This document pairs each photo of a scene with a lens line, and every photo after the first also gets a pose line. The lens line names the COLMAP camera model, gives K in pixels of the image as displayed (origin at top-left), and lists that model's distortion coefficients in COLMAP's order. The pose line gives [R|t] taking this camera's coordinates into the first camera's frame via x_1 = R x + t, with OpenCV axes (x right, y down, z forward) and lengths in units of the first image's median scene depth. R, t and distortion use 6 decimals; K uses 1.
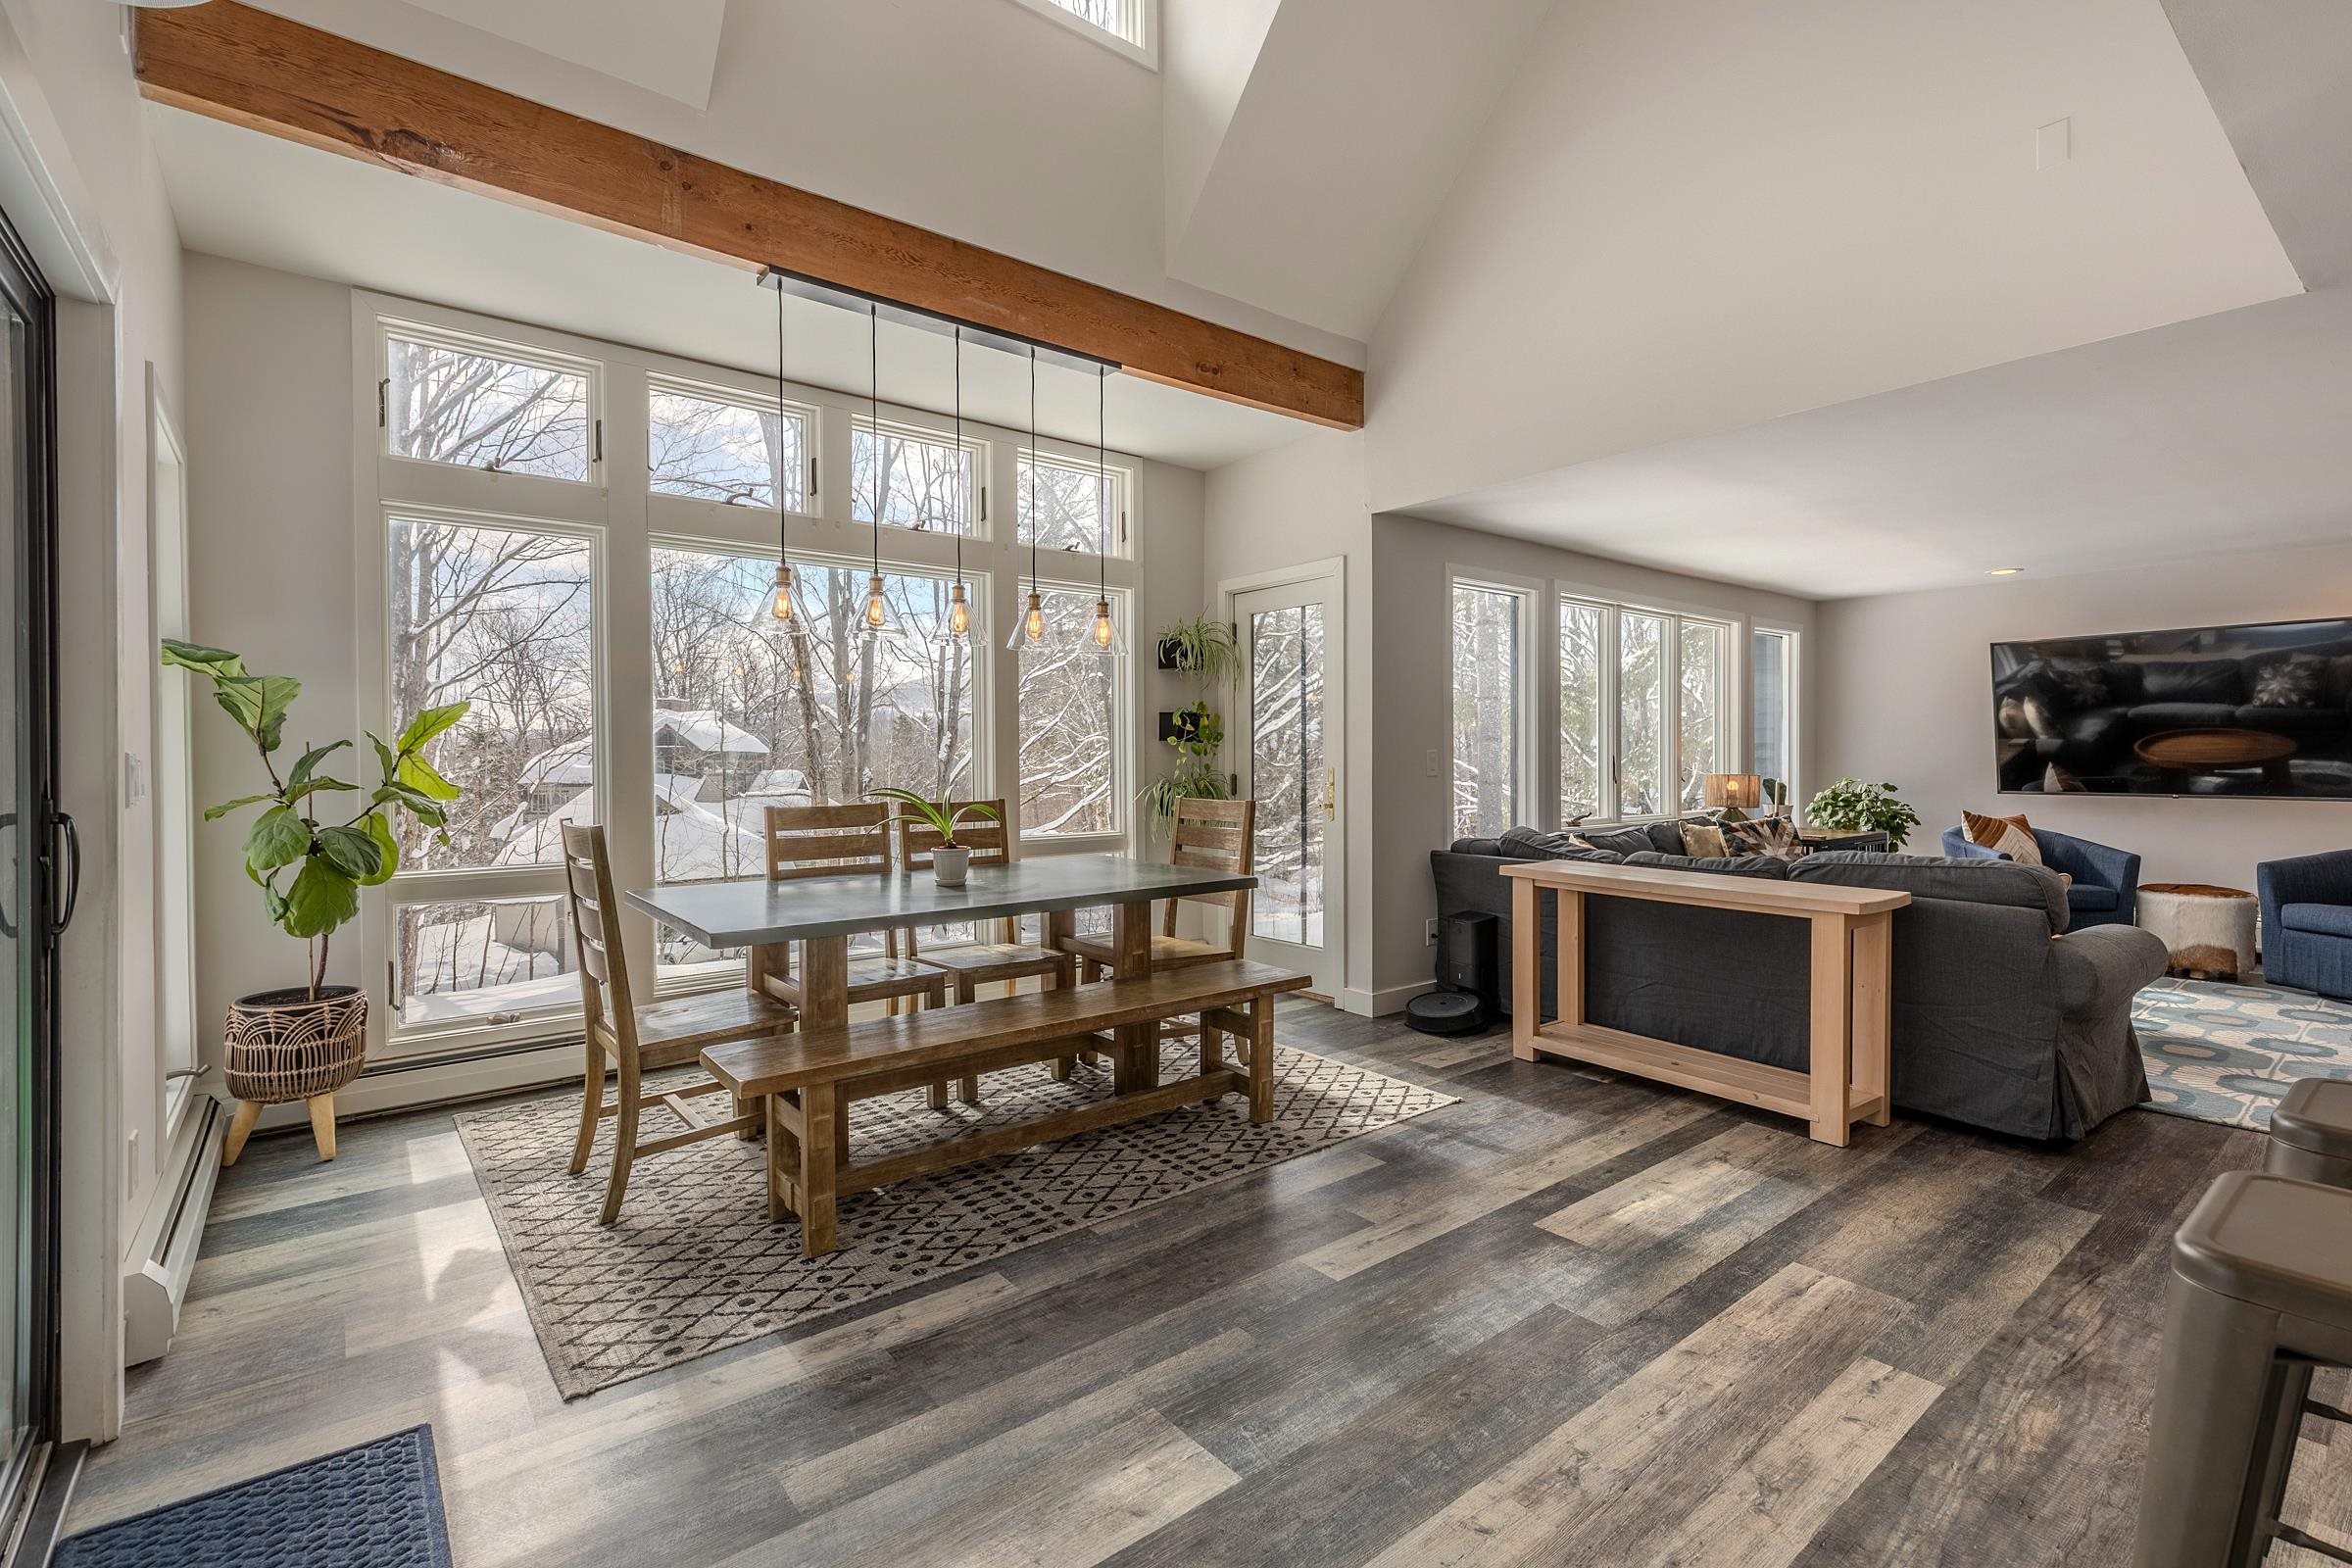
lens RADIAL K [[1062.1, 0, 1185.3], [0, 1062.1, 774.9], [0, 0, 1]] dist [0.010822, 0.000895]
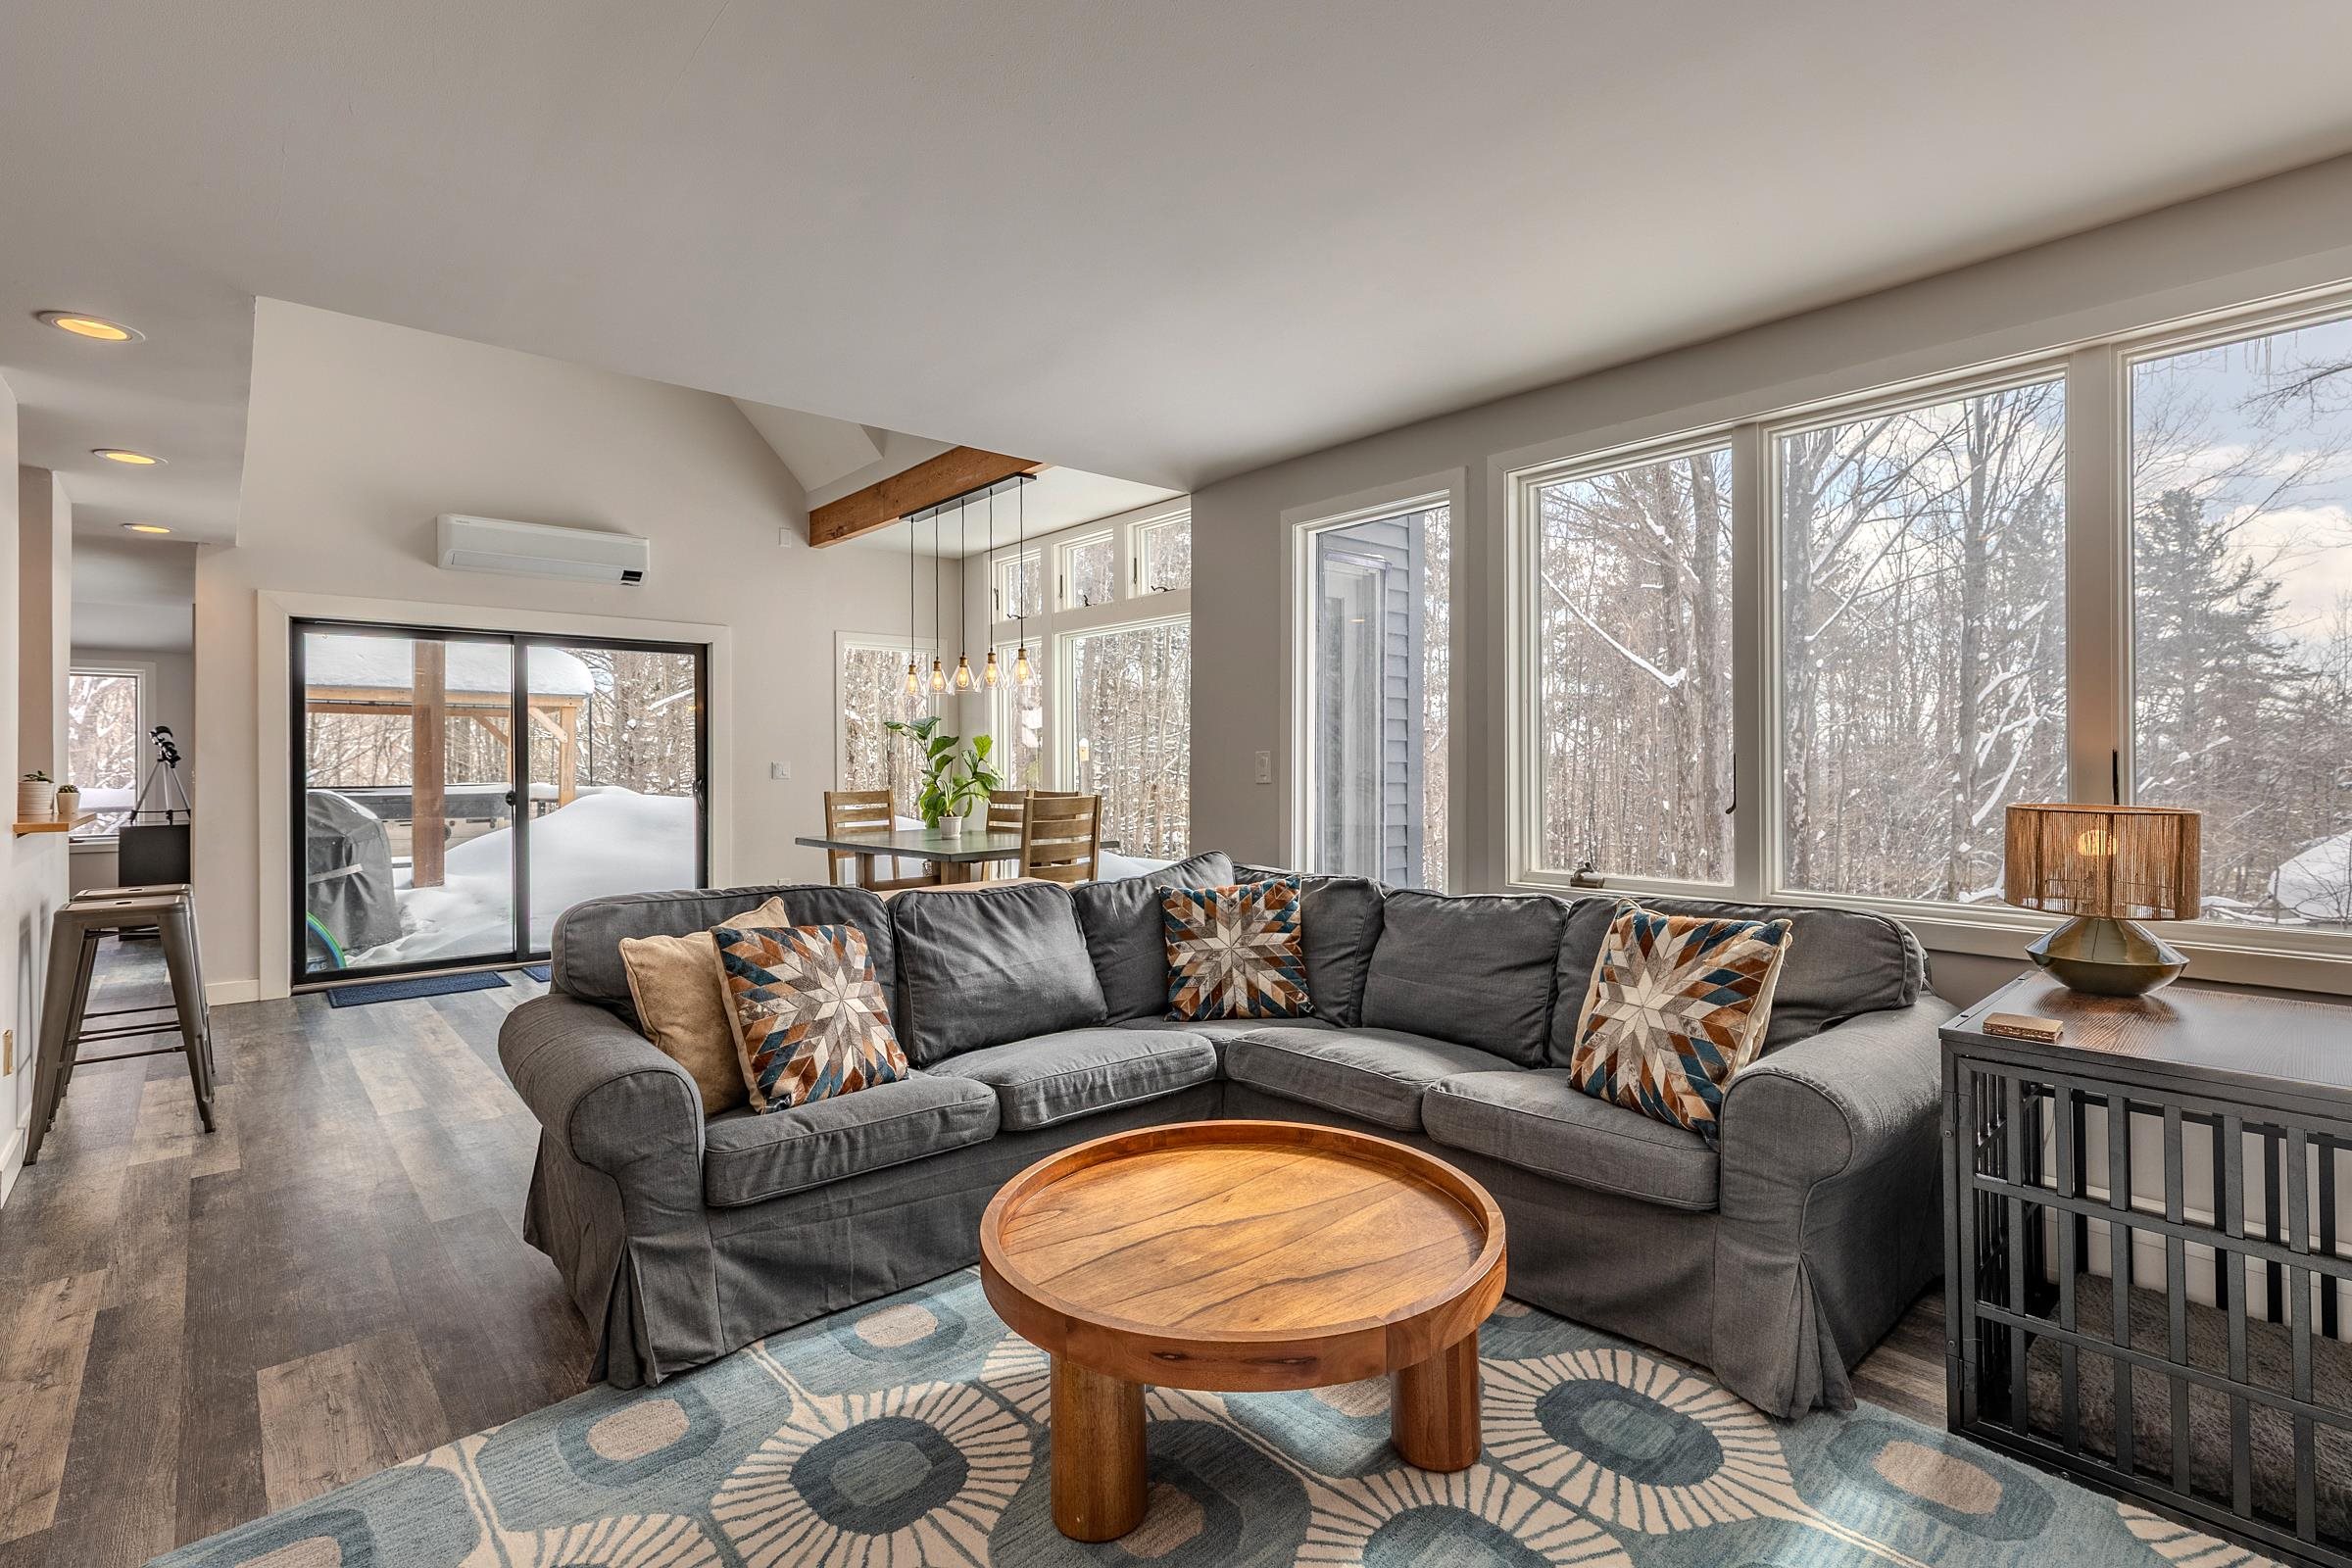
lens RADIAL K [[1062.1, 0, 1175.6], [0, 1062.1, 761.3], [0, 0, 1]] dist [0.010822, 0.000895]
pose [[0.055986, 0.001806, -0.998430, 1.679593], [-0.005253, 0.999985, 0.001514, -0.026299], [0.998418, 0.005160, 0.055995, 1.456973]]
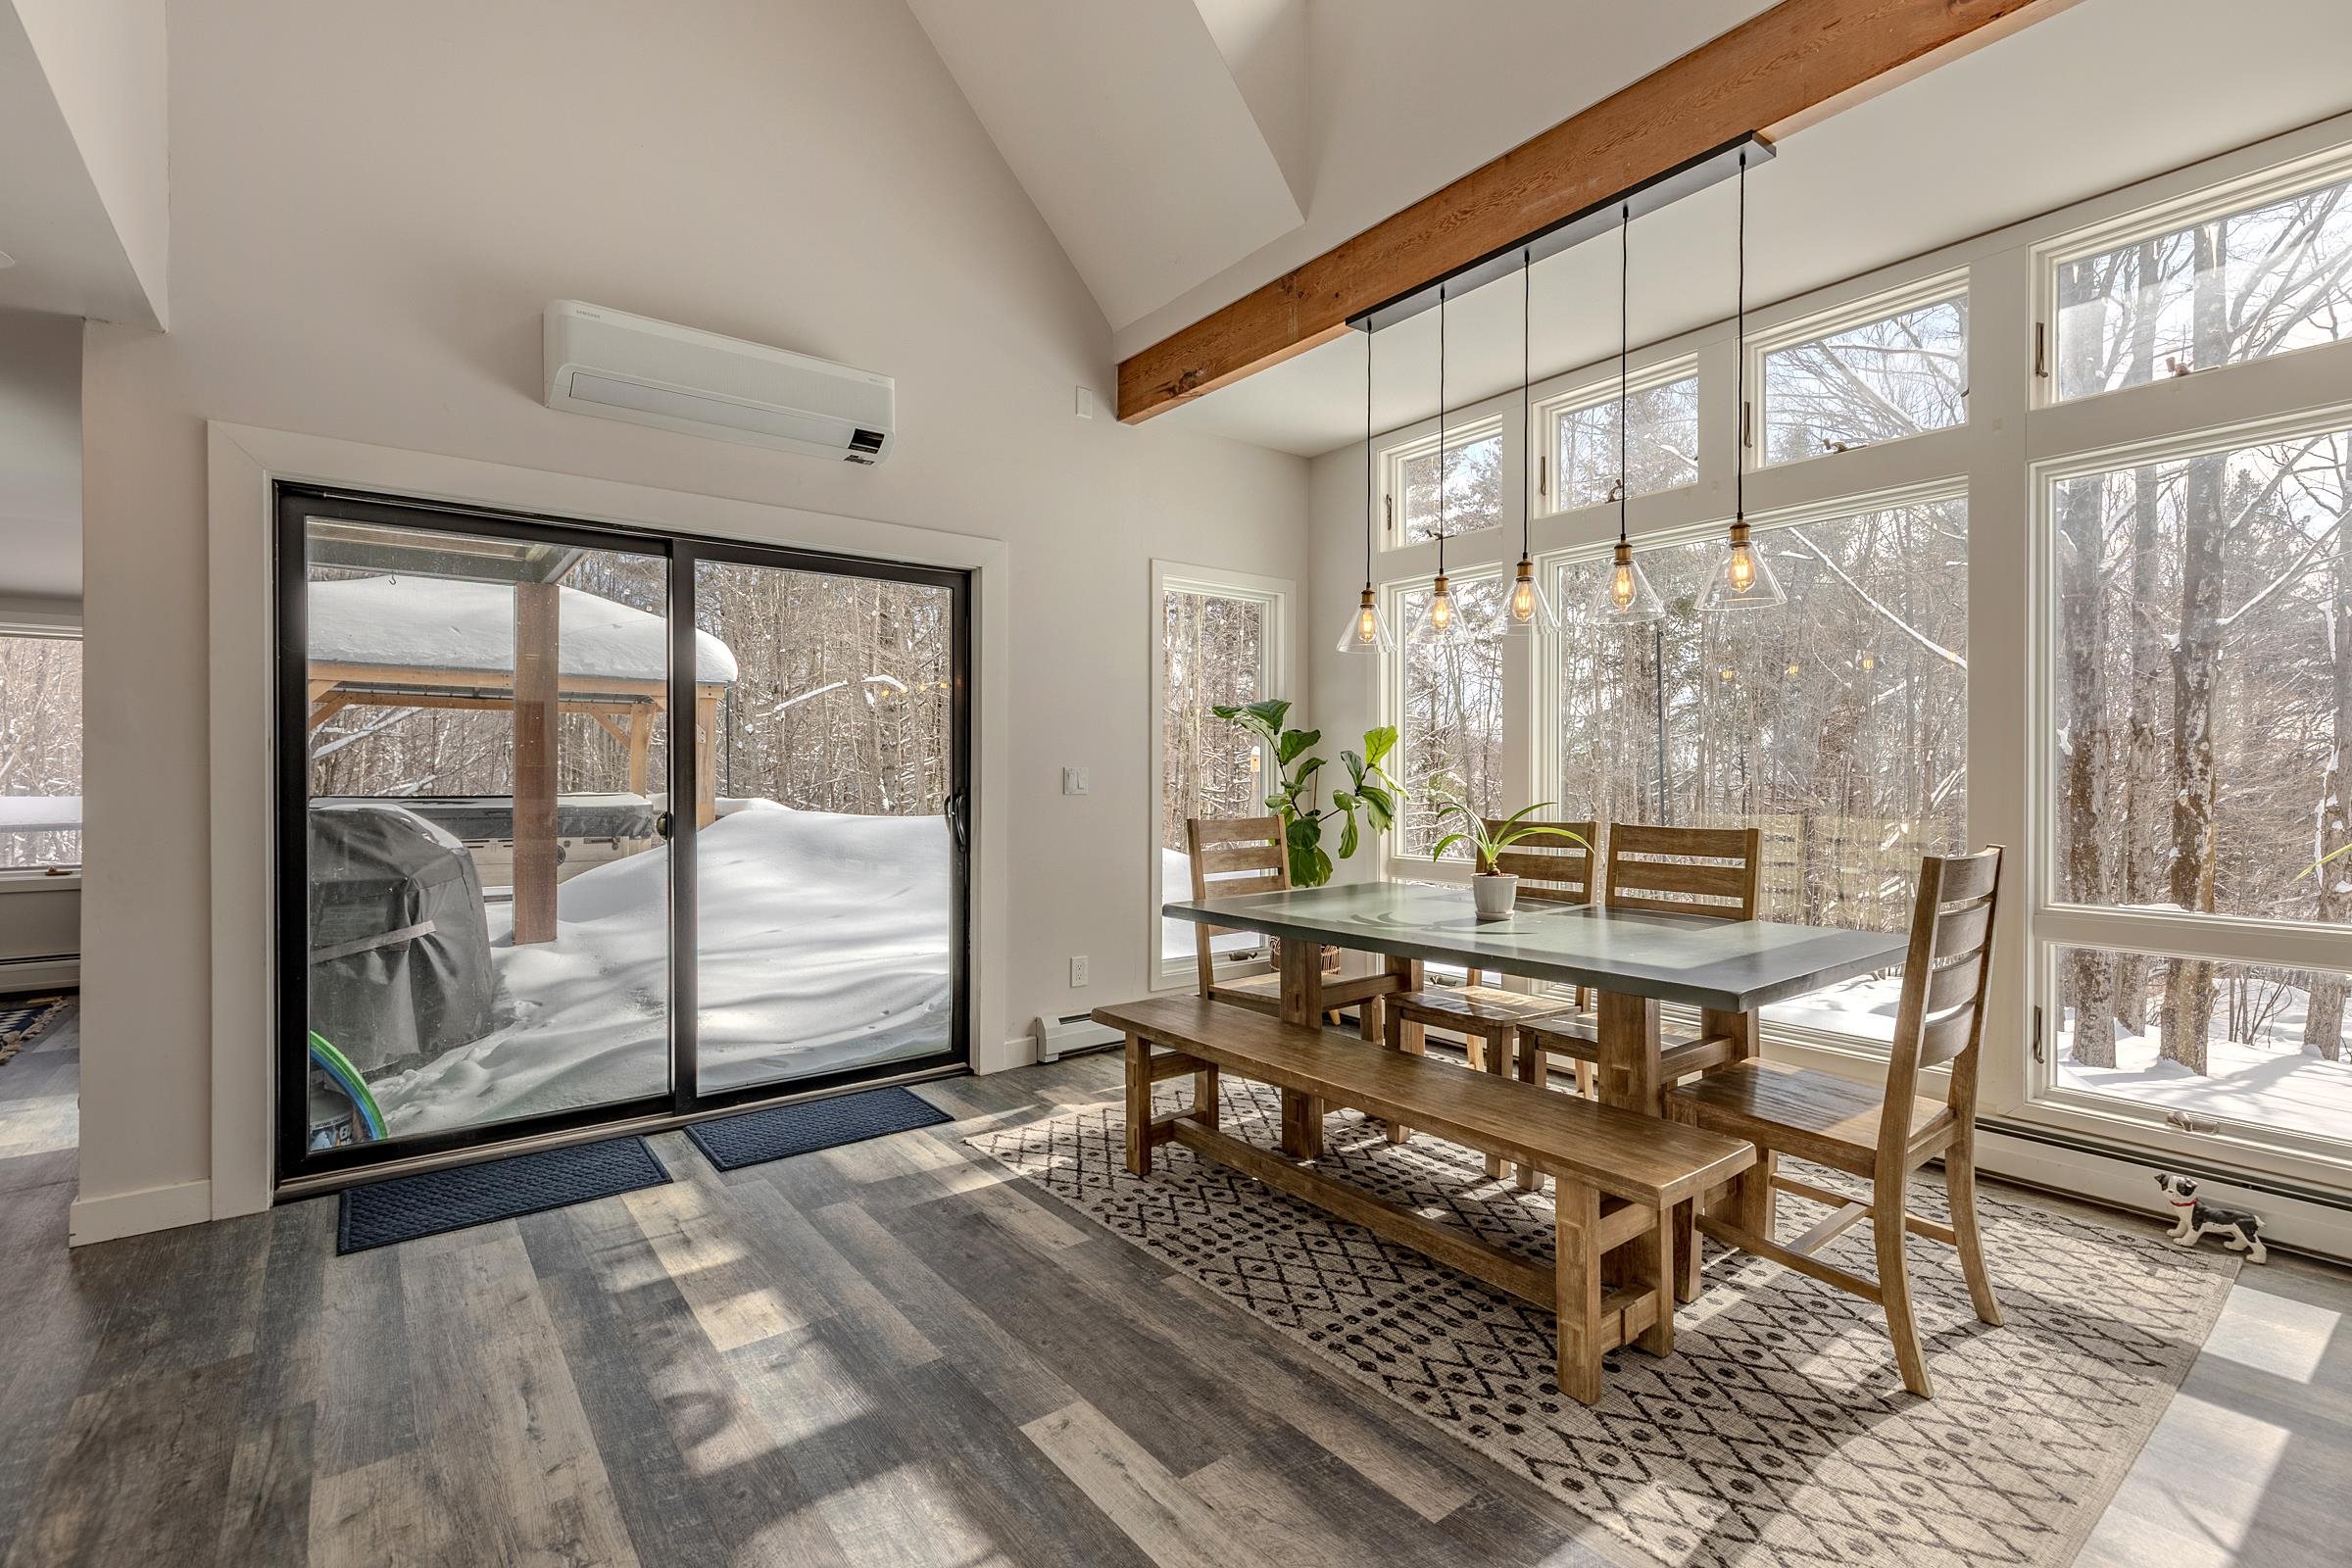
lens RADIAL K [[1062.1, 0, 1184.7], [0, 1062.1, 782.2], [0, 0, 1]] dist [0.010822, 0.000895]
pose [[-0.011110, 0.011767, -0.999869, 0.732522], [-0.013653, 0.999836, 0.011919, -0.014512], [0.999845, 0.013784, -0.010948, 0.883155]]
